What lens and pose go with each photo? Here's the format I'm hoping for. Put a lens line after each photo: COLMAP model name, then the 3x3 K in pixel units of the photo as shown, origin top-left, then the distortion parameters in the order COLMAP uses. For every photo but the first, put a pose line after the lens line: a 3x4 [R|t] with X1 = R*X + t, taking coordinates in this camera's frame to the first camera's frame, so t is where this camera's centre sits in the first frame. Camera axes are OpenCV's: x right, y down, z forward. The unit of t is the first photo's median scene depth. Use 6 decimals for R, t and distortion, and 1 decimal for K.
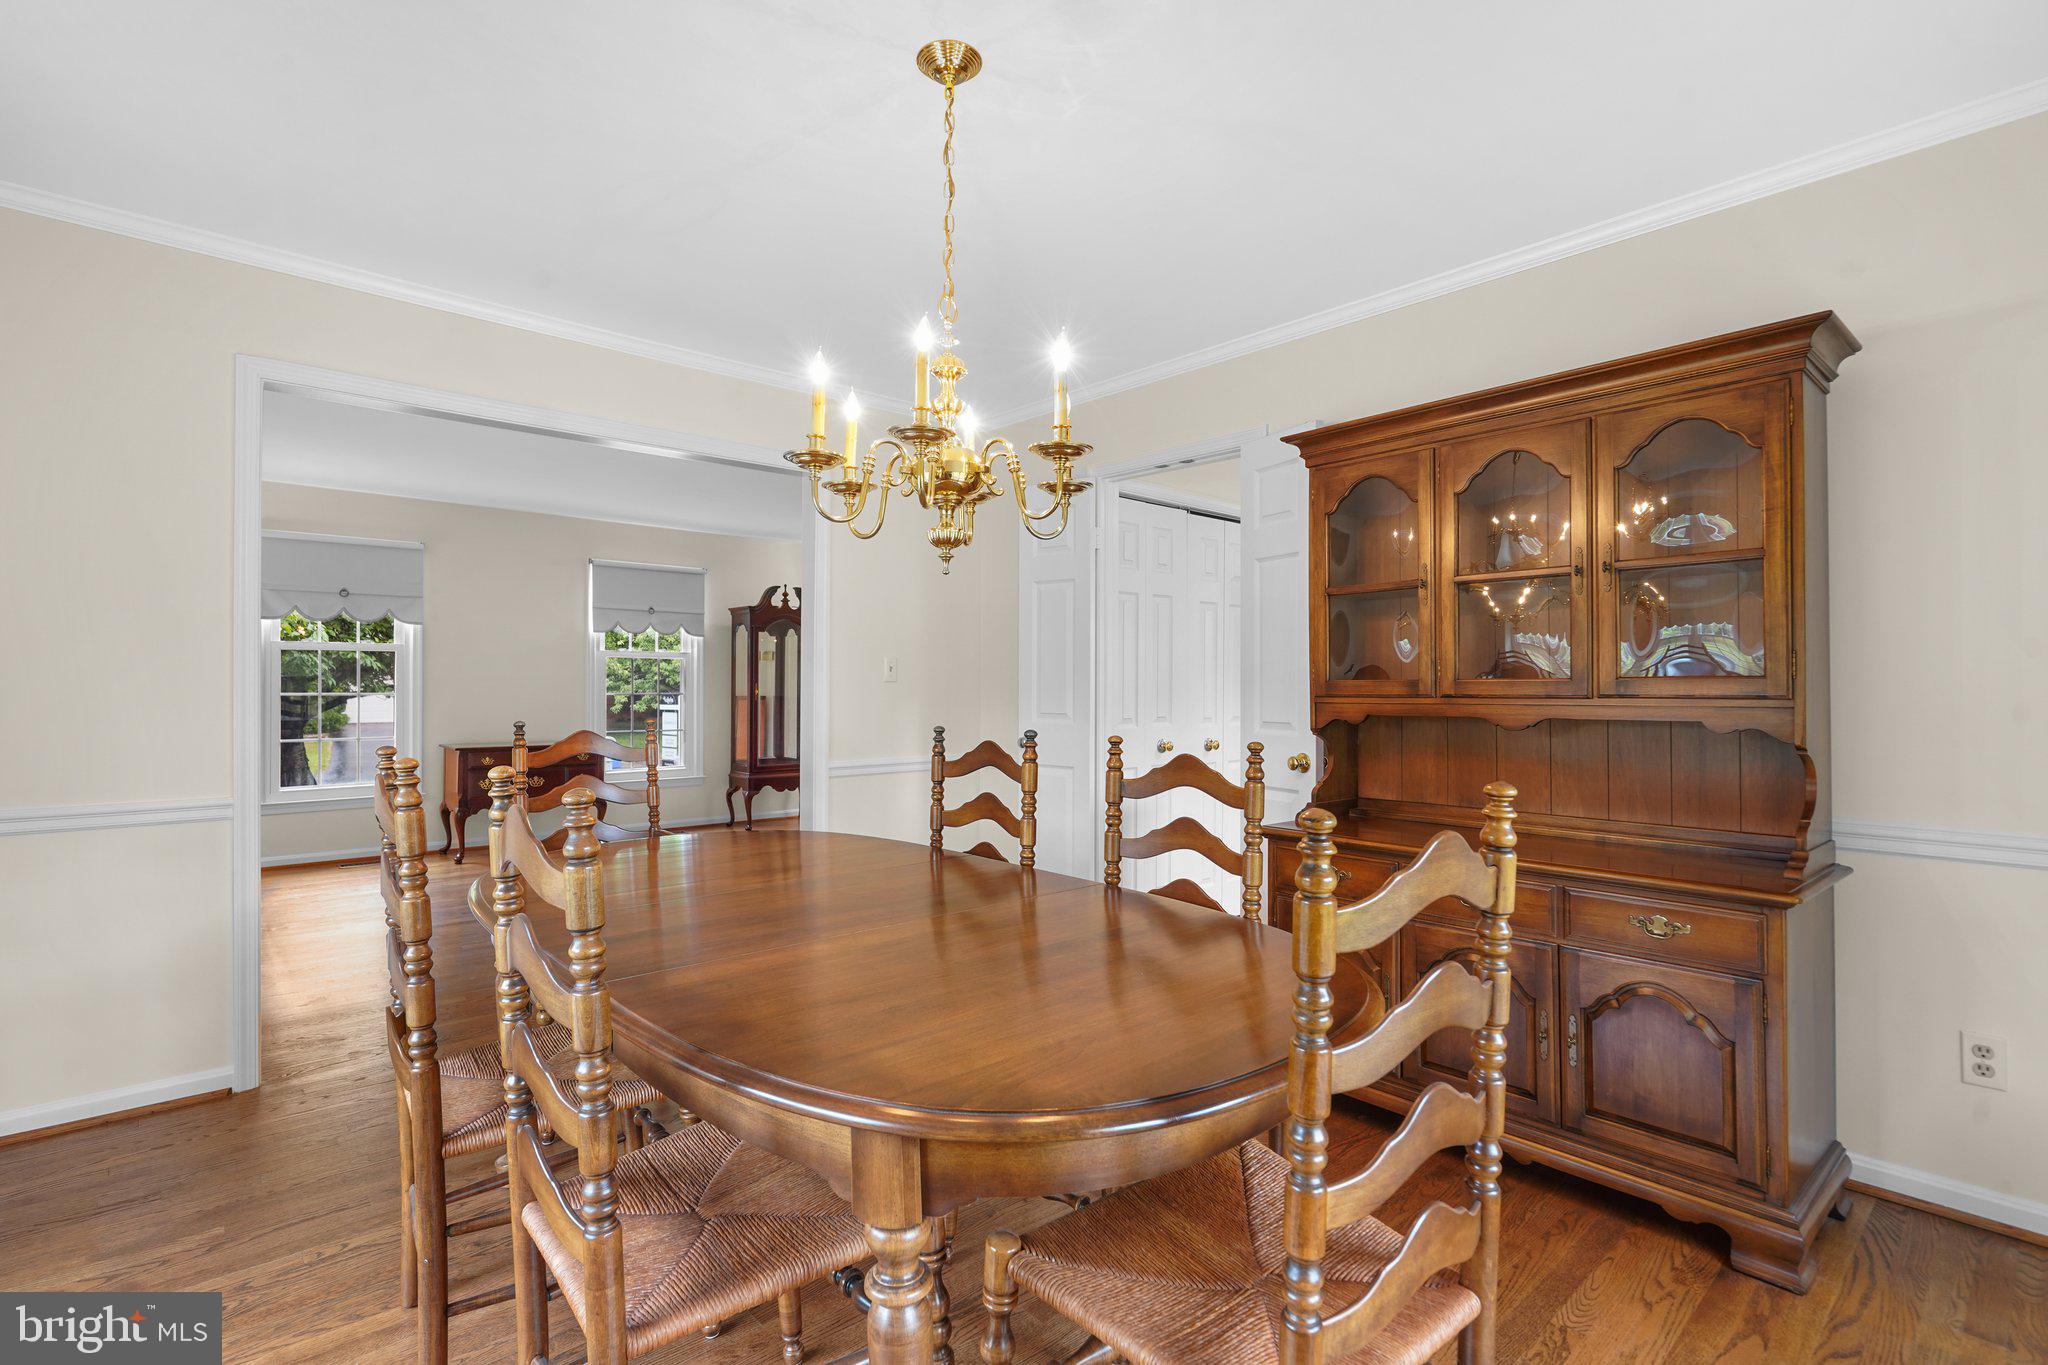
lens RADIAL K [[941.5, 0, 992.5], [0, 941.5, 686.1], [0, 0, 1]] dist [-0.007657, 0.005249]
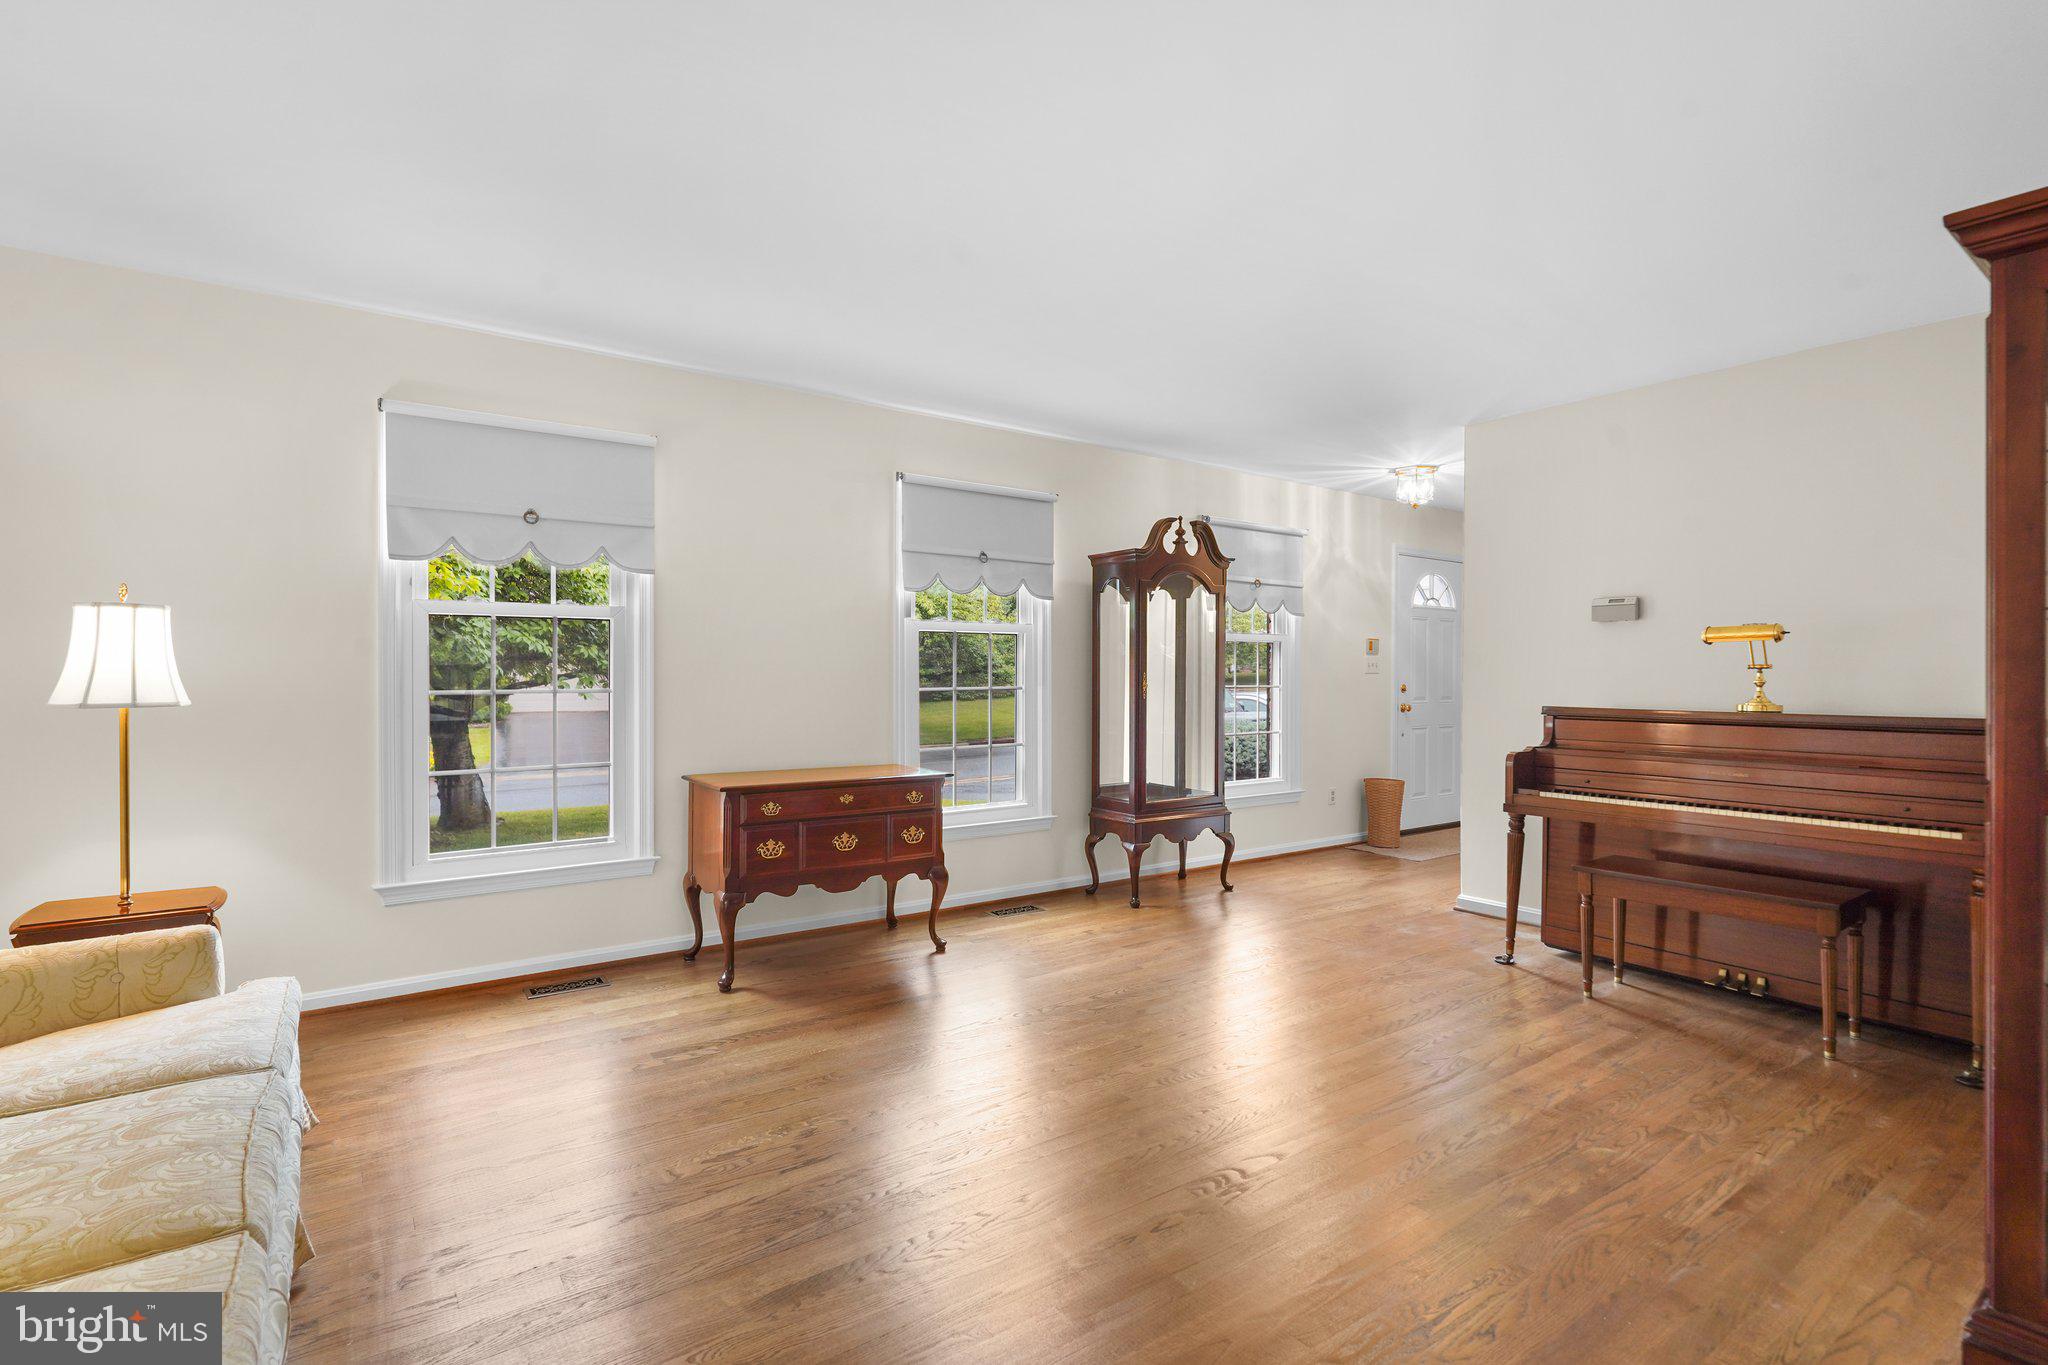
lens RADIAL K [[941.5, 0, 1026.1], [0, 941.5, 688.9], [0, 0, 1]] dist [-0.007657, 0.005249]
pose [[0.995672, 0.005786, -0.092758, -0.268166], [-0.003863, 0.999774, 0.020898, -0.004930], [0.092858, -0.020450, 0.995469, 0.362348]]
